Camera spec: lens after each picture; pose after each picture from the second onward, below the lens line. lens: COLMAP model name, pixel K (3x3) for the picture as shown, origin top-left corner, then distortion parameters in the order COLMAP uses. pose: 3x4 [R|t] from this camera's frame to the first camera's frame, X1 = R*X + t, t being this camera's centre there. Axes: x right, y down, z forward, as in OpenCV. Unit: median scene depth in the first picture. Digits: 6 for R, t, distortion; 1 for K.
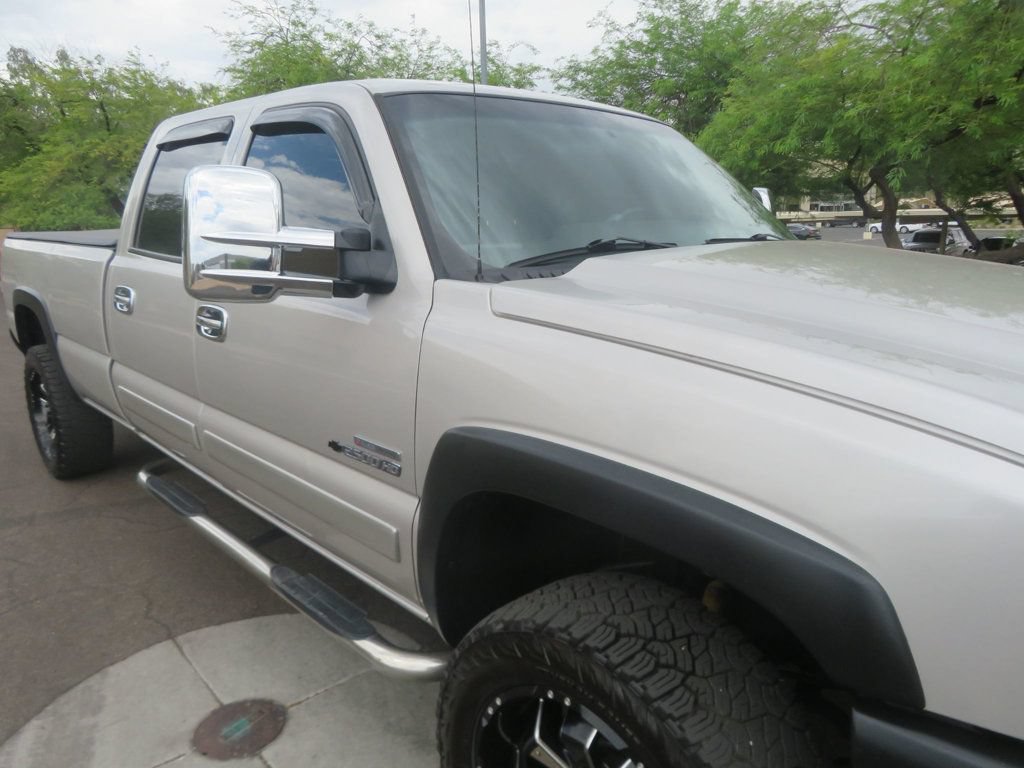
lens RADIAL K [[748.8, 0, 508.5], [0, 748.8, 382.7], [0, 0, 1]] dist [-0.022104, 0.002498]
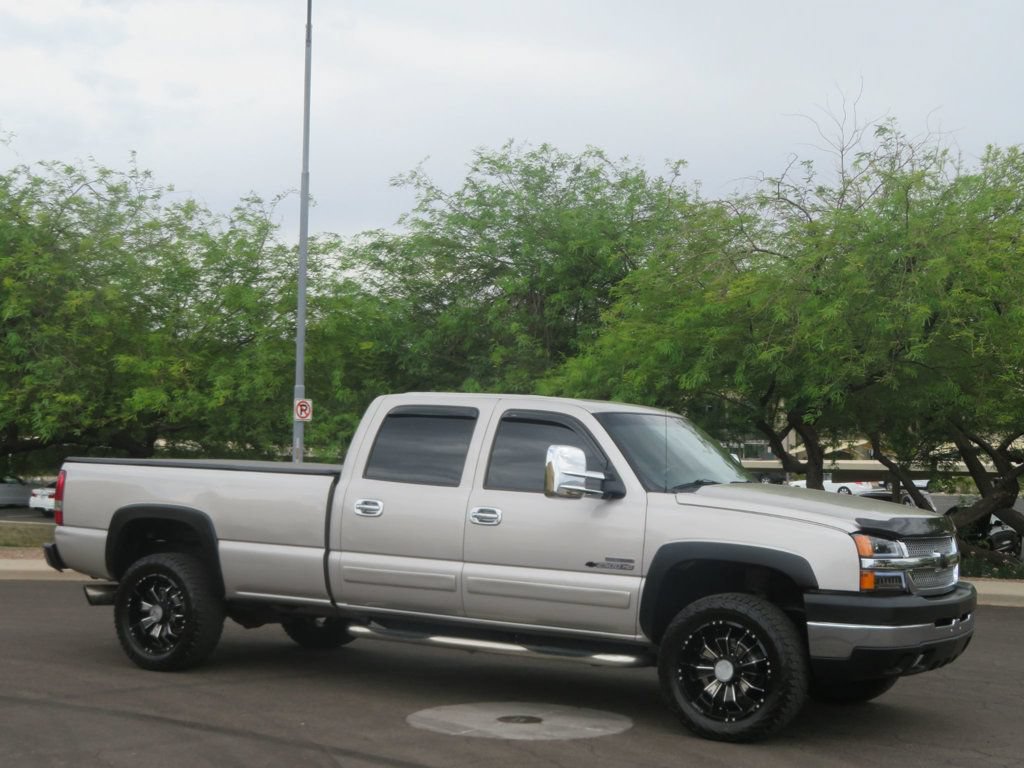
lens RADIAL K [[1543.0, 0, 512.0], [0, 1543.0, 384.0], [0, 0, 1]] dist [0.025456, 0.028537]
pose [[0.963878, 0.045958, 0.262348, -0.342293], [0.023713, 0.966281, -0.256397, 0.149802], [-0.265285, 0.253356, 0.930287, -0.688545]]
